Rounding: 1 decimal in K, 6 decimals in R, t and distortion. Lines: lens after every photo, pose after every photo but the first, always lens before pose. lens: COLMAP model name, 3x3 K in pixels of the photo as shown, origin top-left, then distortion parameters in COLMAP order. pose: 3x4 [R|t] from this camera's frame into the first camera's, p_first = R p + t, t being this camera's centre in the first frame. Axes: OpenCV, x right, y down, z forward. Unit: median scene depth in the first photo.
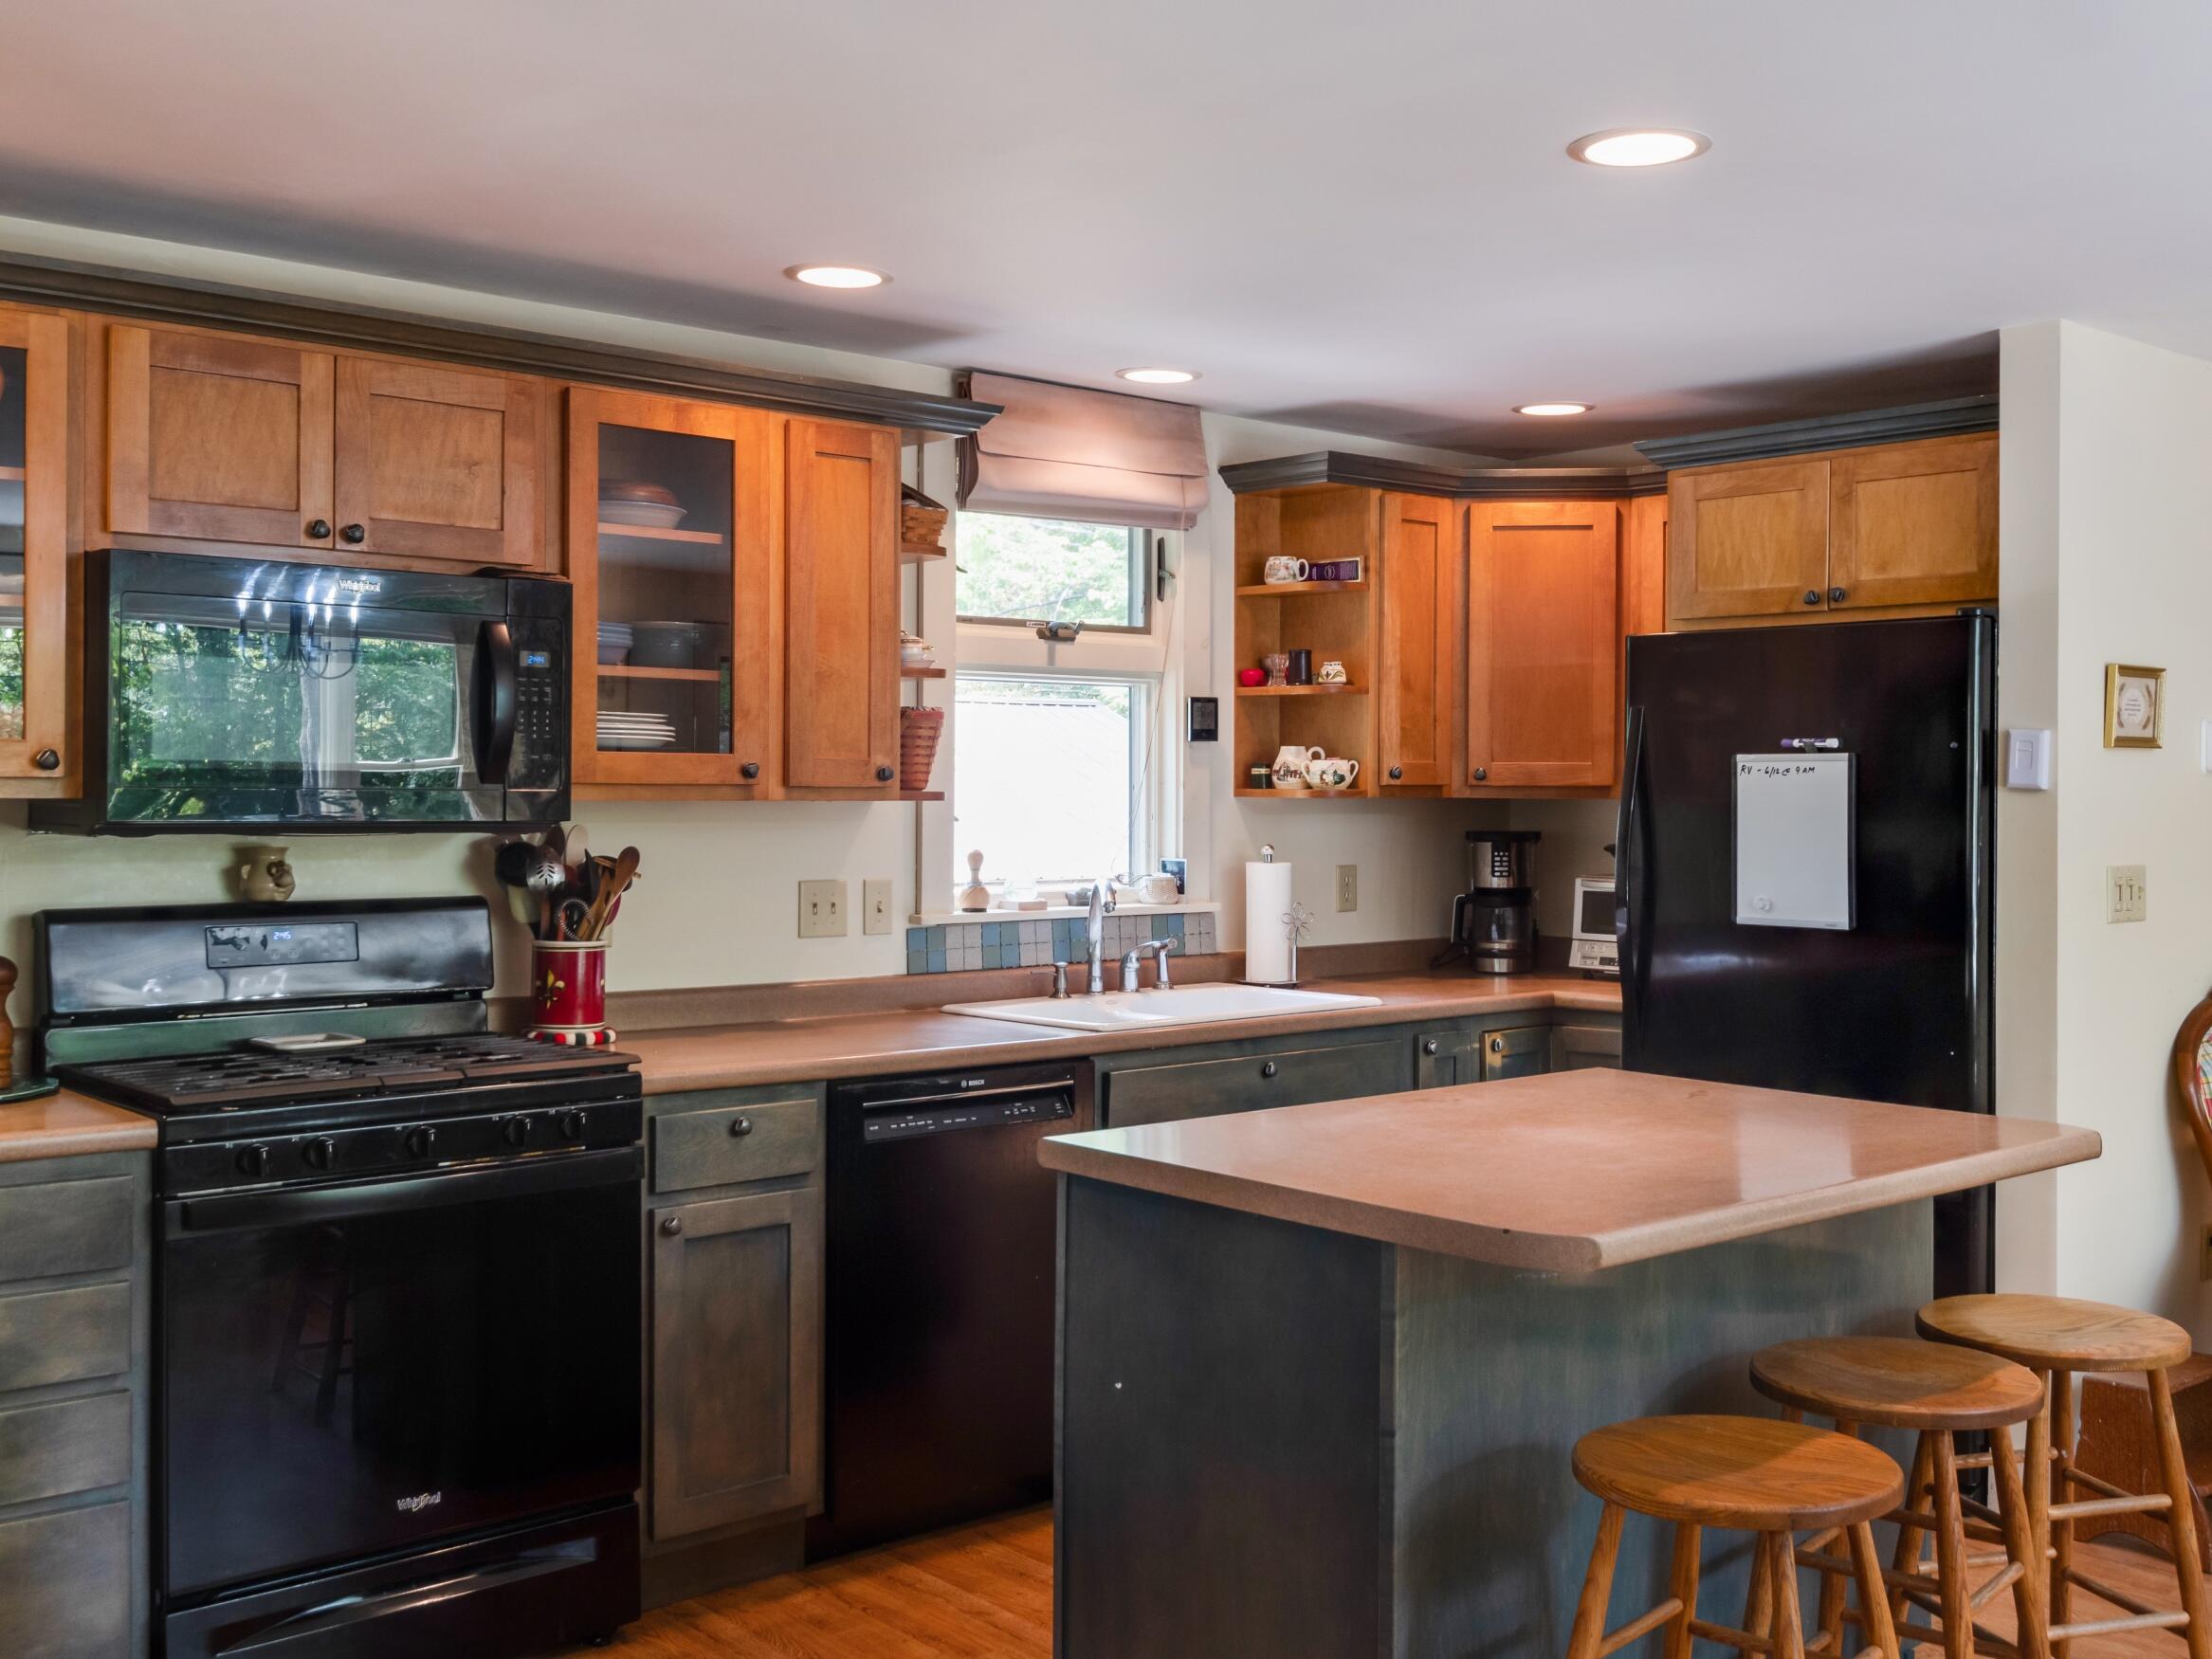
lens RADIAL K [[2239.5, 0, 1106.0], [0, 2239.5, 829.5], [0, 0, 1]] dist [0.115725, 0.004705]
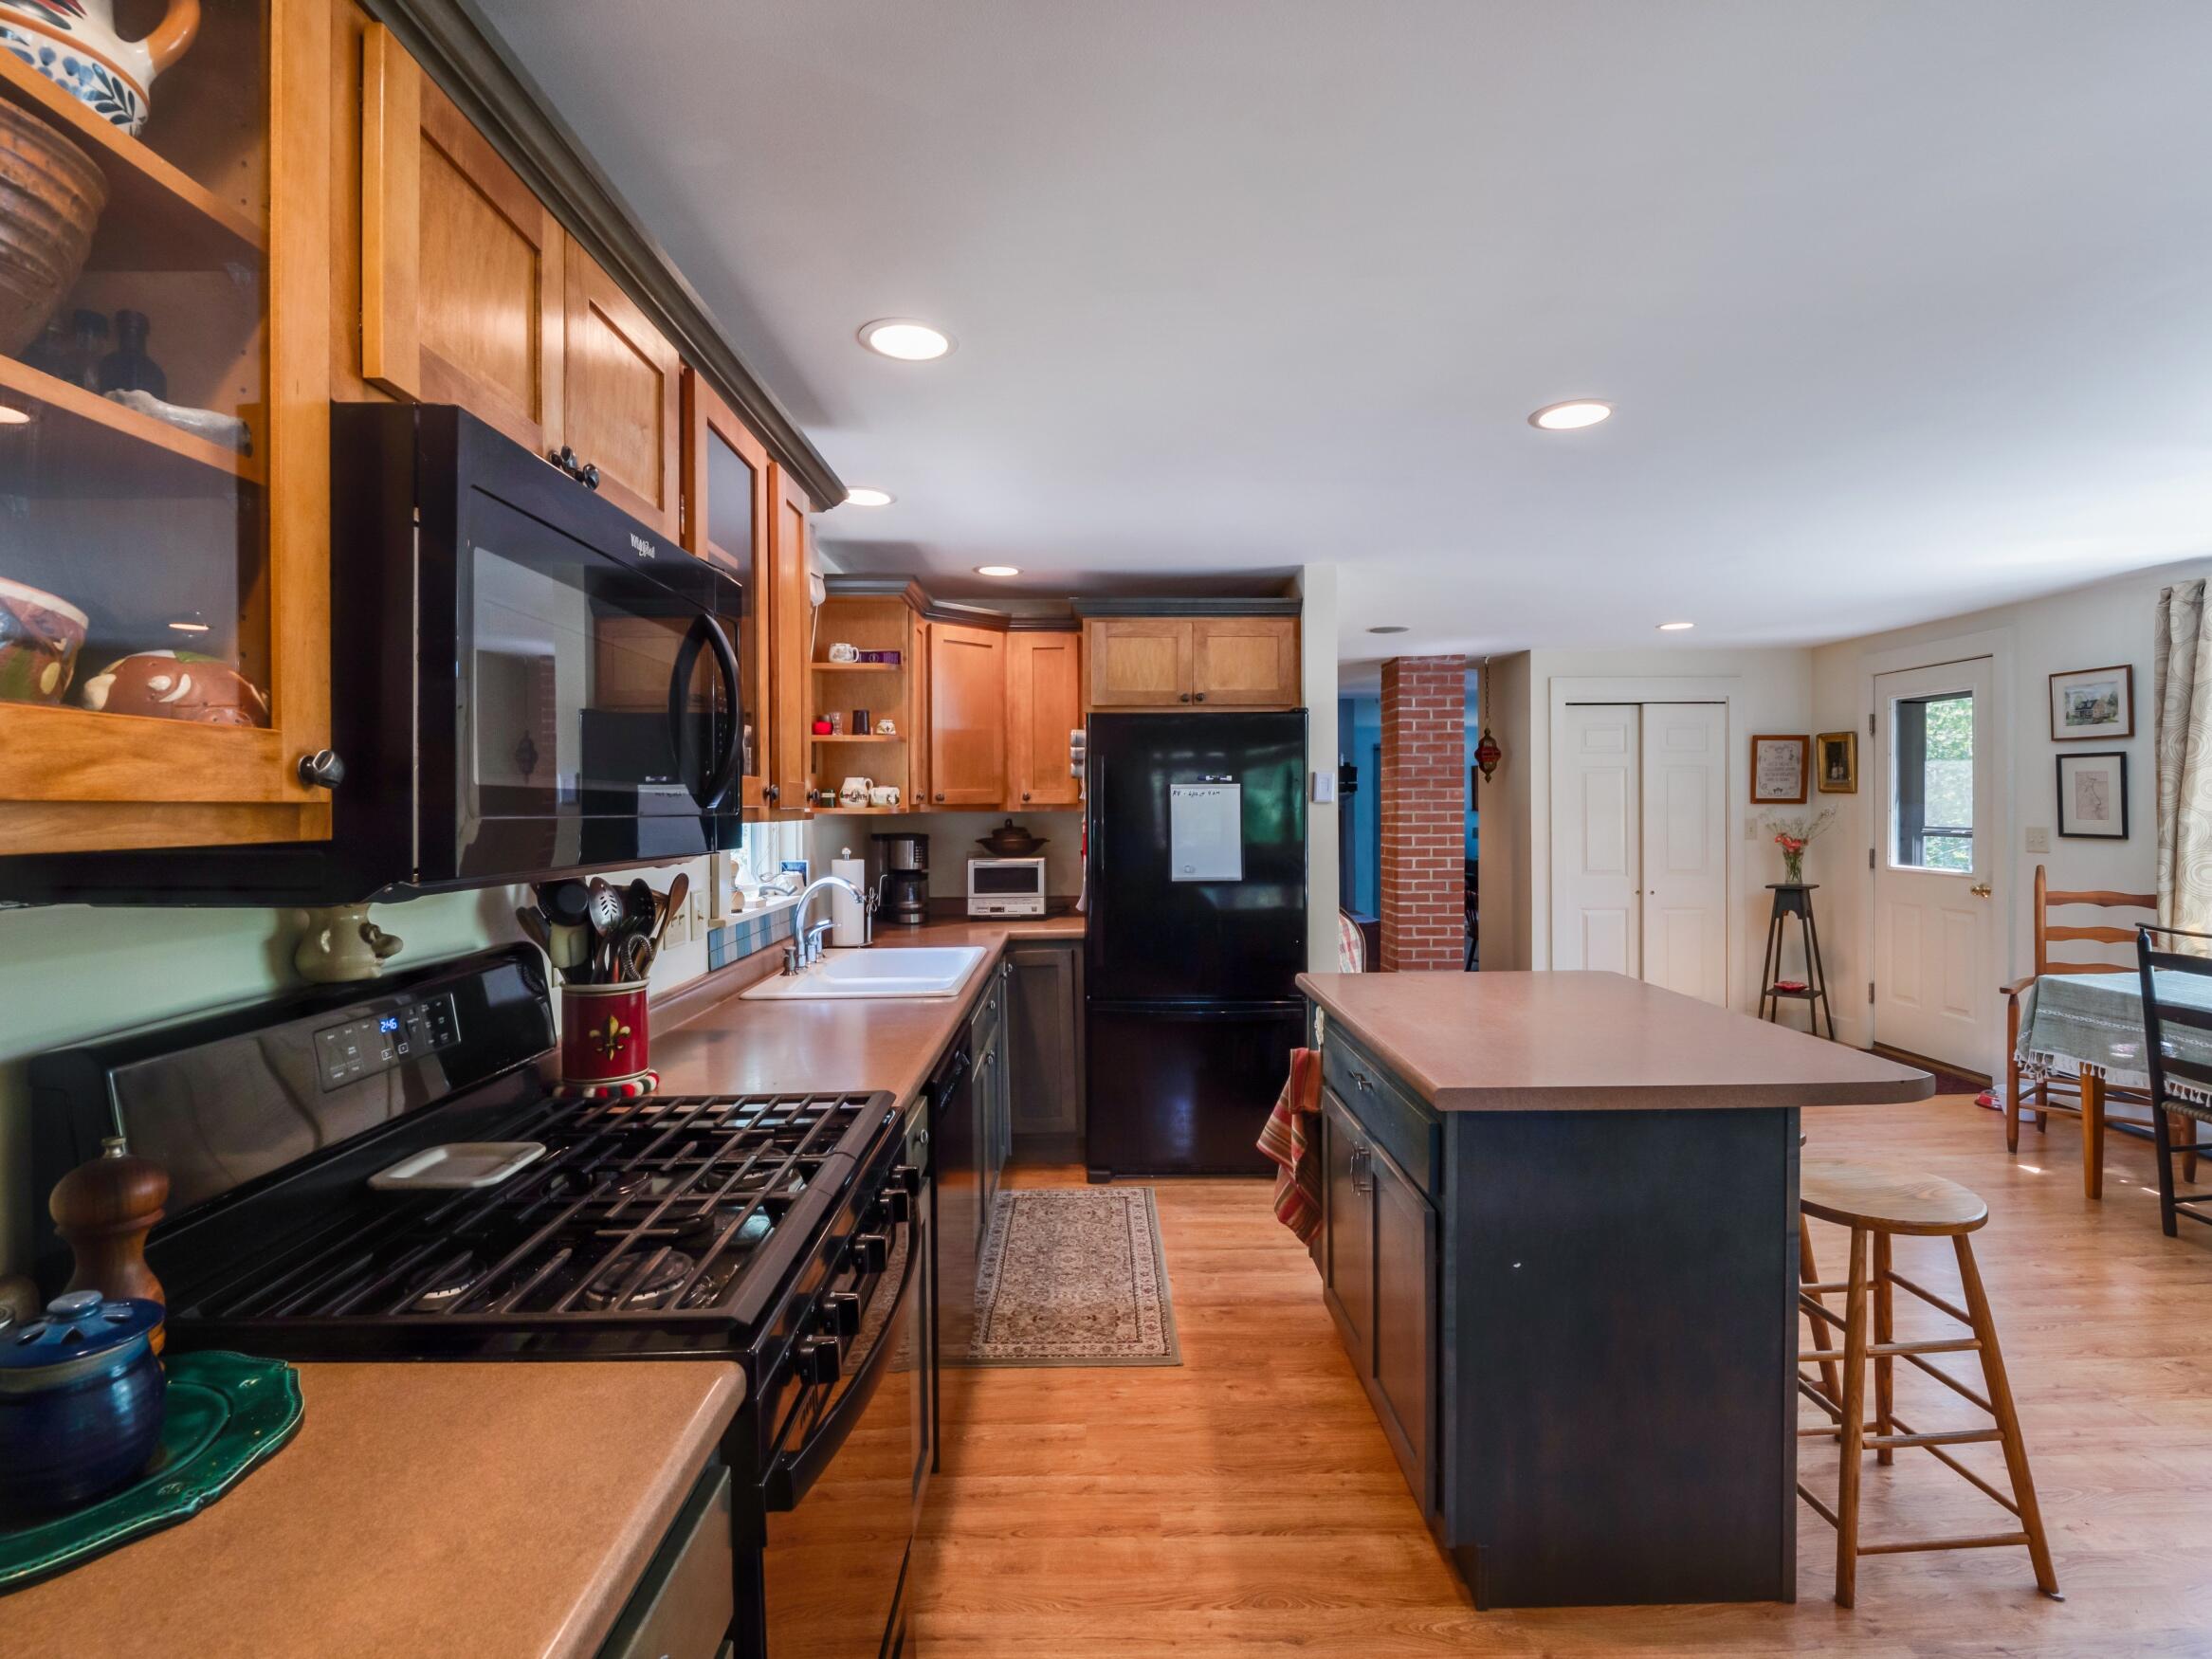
lens RADIAL K [[1076.2, 0, 1106.0], [0, 1076.2, 829.5], [0, 0, 1]] dist [0.001535, -0.000008]
pose [[0.643723, -0.026974, 0.764783, -0.377570], [0.025890, 0.999574, 0.013463, -0.010357], [-0.764821, 0.011134, 0.644147, 0.488744]]
